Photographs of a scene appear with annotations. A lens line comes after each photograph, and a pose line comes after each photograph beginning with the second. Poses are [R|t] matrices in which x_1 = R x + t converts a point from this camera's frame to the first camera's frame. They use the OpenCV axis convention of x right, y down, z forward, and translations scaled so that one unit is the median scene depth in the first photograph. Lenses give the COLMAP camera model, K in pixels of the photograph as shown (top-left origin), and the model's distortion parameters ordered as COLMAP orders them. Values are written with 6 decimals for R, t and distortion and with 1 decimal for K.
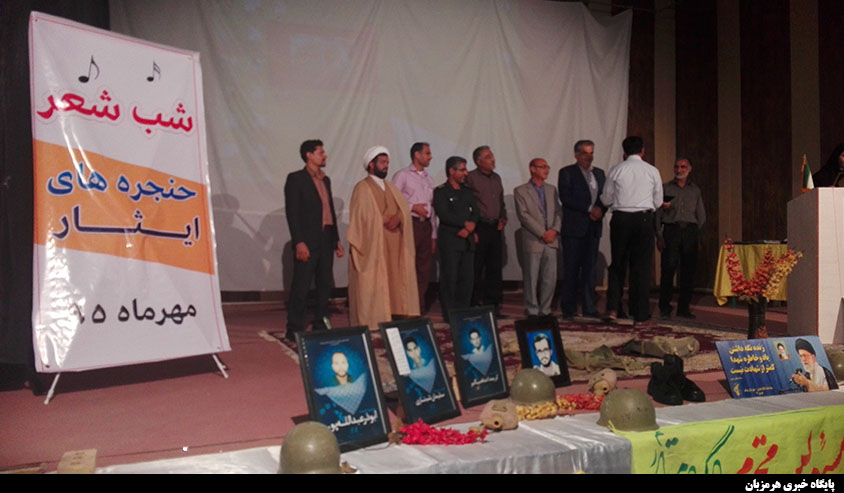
lens RADIAL K [[660.3, 0, 412.7], [0, 660.3, 236.3], [0, 0, 1]] dist [0.112301, -0.181702]
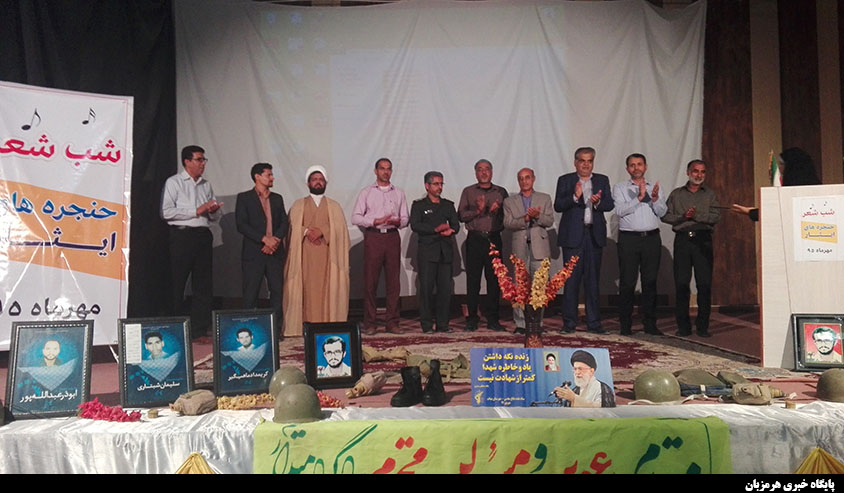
lens RADIAL K [[660.3, 0, 419.3], [0, 660.3, 239.5], [0, 0, 1]] dist [0.112301, -0.181702]
pose [[0.943036, -0.013895, -0.332400, 0.661882], [0.007027, 0.999736, -0.021854, 0.015768], [0.332616, 0.018274, 0.942885, 0.042567]]
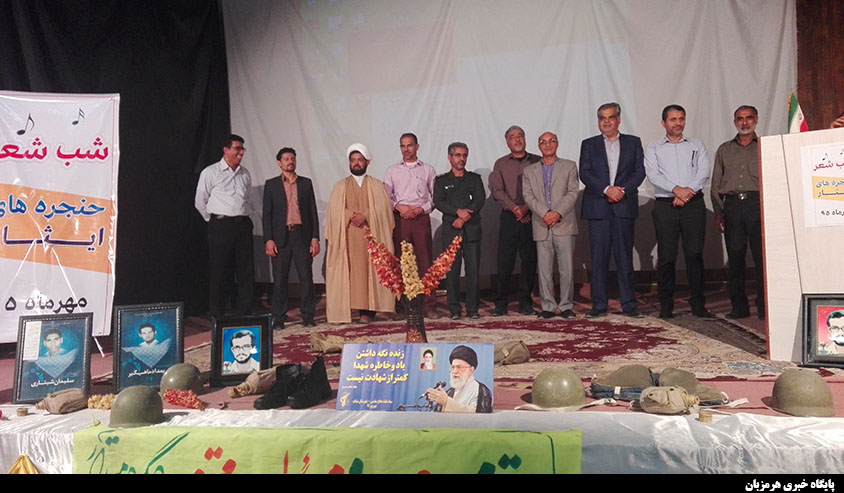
lens RADIAL K [[660.3, 0, 424.2], [0, 660.3, 243.6], [0, 0, 1]] dist [0.112301, -0.181702]
pose [[0.835866, -0.034296, -0.547861, 0.960997], [0.050574, 0.998613, 0.014648, 0.014419], [0.546599, -0.039952, 0.836441, 0.303574]]
